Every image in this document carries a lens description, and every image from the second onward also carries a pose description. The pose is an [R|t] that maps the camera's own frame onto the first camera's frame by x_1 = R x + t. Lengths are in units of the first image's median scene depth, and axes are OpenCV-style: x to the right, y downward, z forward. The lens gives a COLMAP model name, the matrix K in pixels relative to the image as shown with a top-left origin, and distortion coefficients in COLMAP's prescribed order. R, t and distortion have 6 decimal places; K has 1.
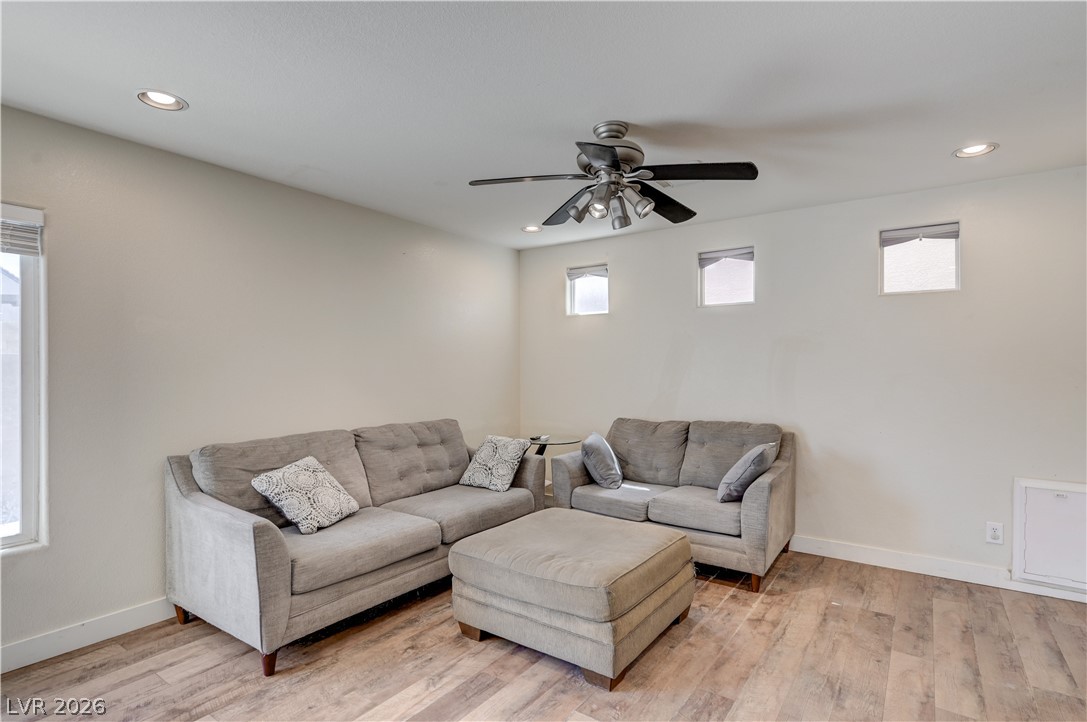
lens RADIAL K [[546.0, 0, 547.8], [0, 546.0, 365.3], [0, 0, 1]] dist [0.001180, 0.000122]
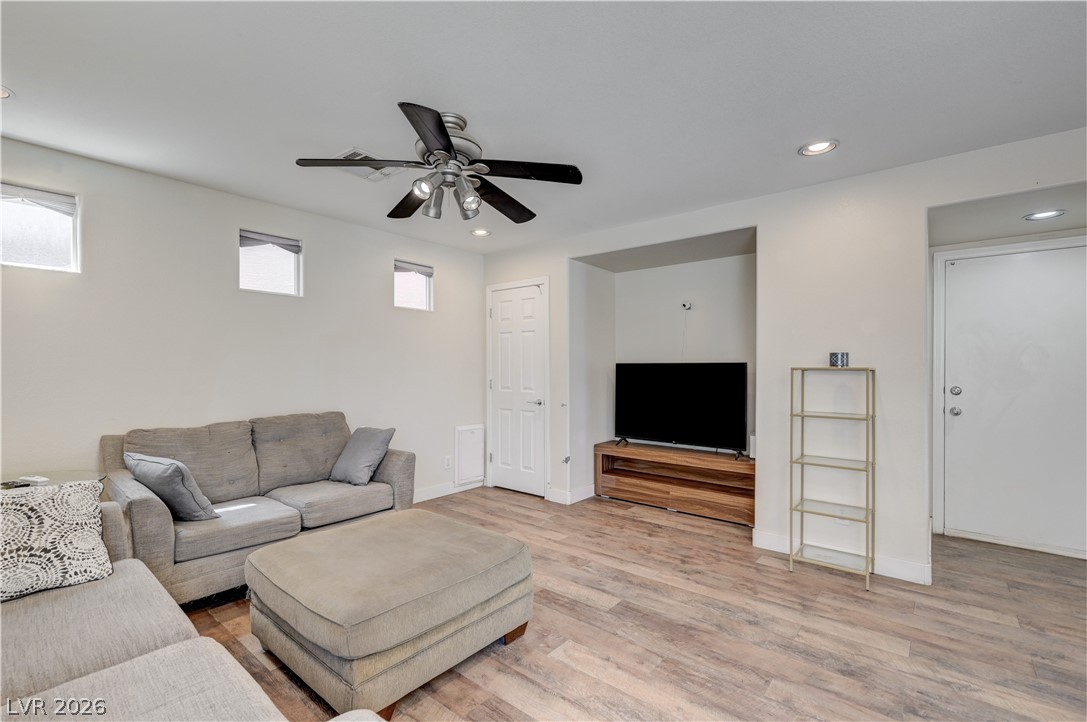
lens RADIAL K [[481.4, 0, 546.2], [0, 481.4, 372.2], [0, 0, 1]] dist [0.001595, -0.000562]
pose [[0.074114, -0.006341, 0.997230, -0.562312], [-0.004390, 0.999968, 0.006685, 0.022496], [-0.997240, -0.004874, 0.074084, 0.553998]]
